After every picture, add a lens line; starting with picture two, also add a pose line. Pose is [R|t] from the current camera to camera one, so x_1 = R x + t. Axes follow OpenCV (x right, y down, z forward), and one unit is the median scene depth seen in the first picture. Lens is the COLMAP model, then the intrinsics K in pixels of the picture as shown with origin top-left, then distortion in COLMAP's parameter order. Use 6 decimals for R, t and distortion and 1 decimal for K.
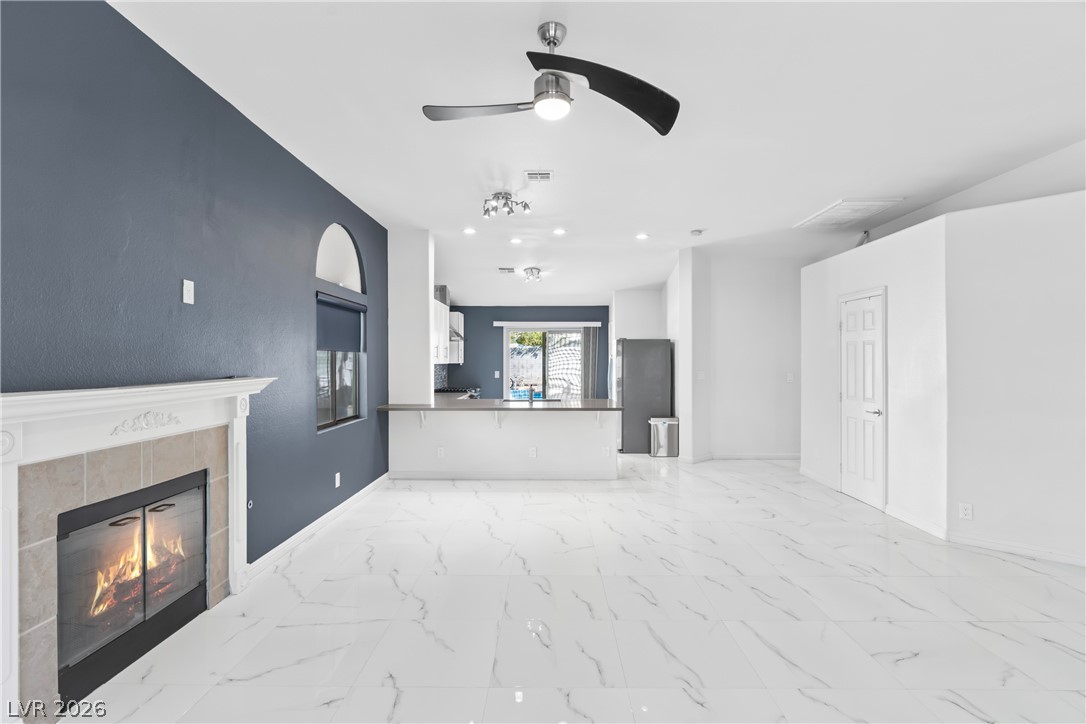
lens RADIAL K [[530.4, 0, 544.3], [0, 530.4, 360.1], [0, 0, 1]] dist [-0.000860, 0.000691]
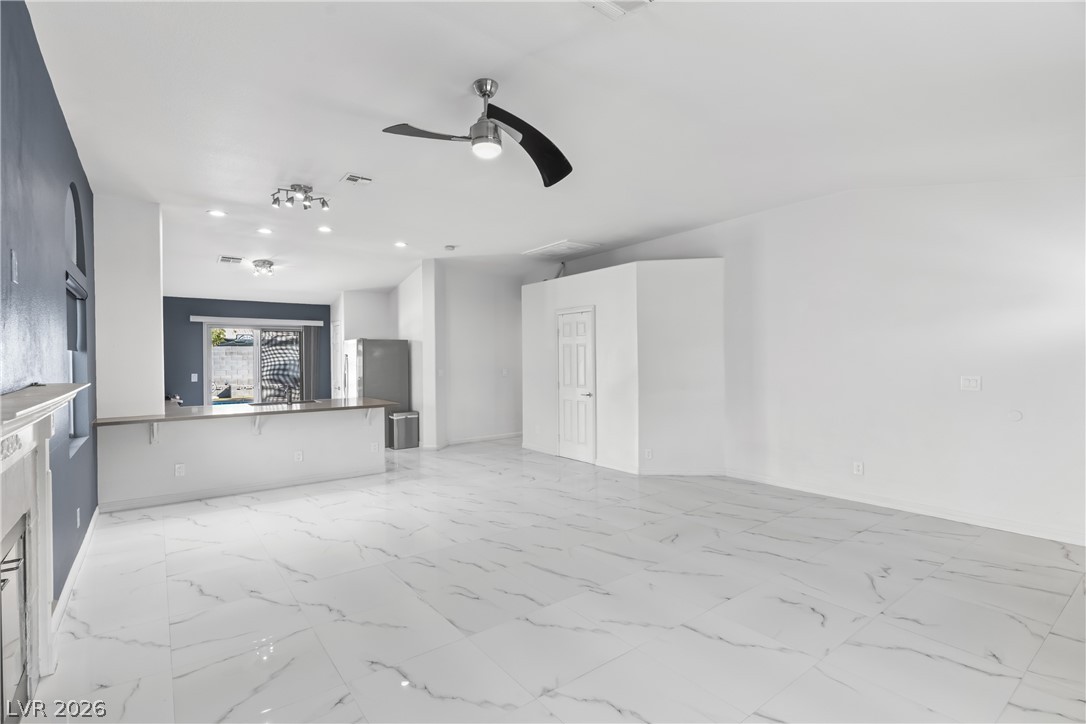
lens RADIAL K [[512.5, 0, 544.8], [0, 512.5, 359.4], [0, 0, 1]] dist [0.000275, 0.001716]
pose [[0.787007, -0.007723, 0.616895, -0.299537], [0.008524, 0.999962, 0.001644, 0.001755], [-0.616885, 0.003965, 0.787044, 0.000002]]
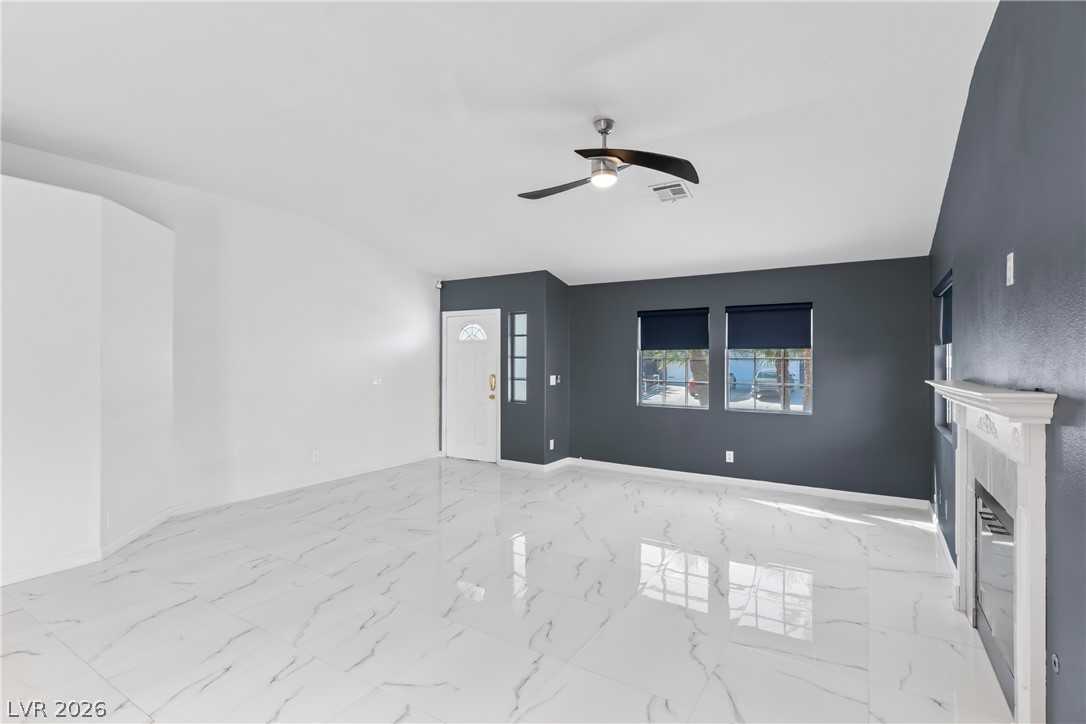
lens RADIAL K [[512.5, 0, 544.4], [0, 512.5, 361.2], [0, 0, 1]] dist [0.000275, 0.001716]
pose [[-0.851954, -0.000134, 0.523617, -0.274128], [-0.001945, 0.999994, -0.002907, 0.003656], [-0.523613, -0.003495, -0.851949, 1.100024]]
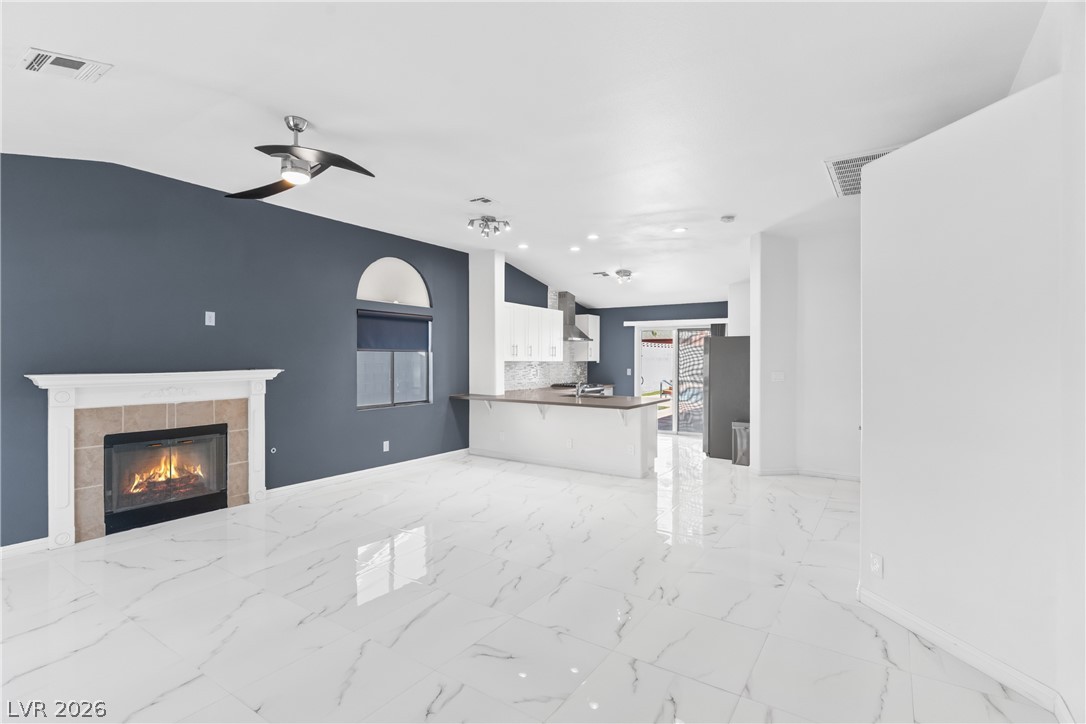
lens RADIAL K [[512.5, 0, 546.4], [0, 512.5, 358.7], [0, 0, 1]] dist [0.000275, 0.001716]
pose [[0.836867, 0.003470, -0.547395, 0.640119], [-0.002233, 0.999993, 0.002925, -0.003650], [0.547401, -0.001225, 0.836869, 0.117788]]
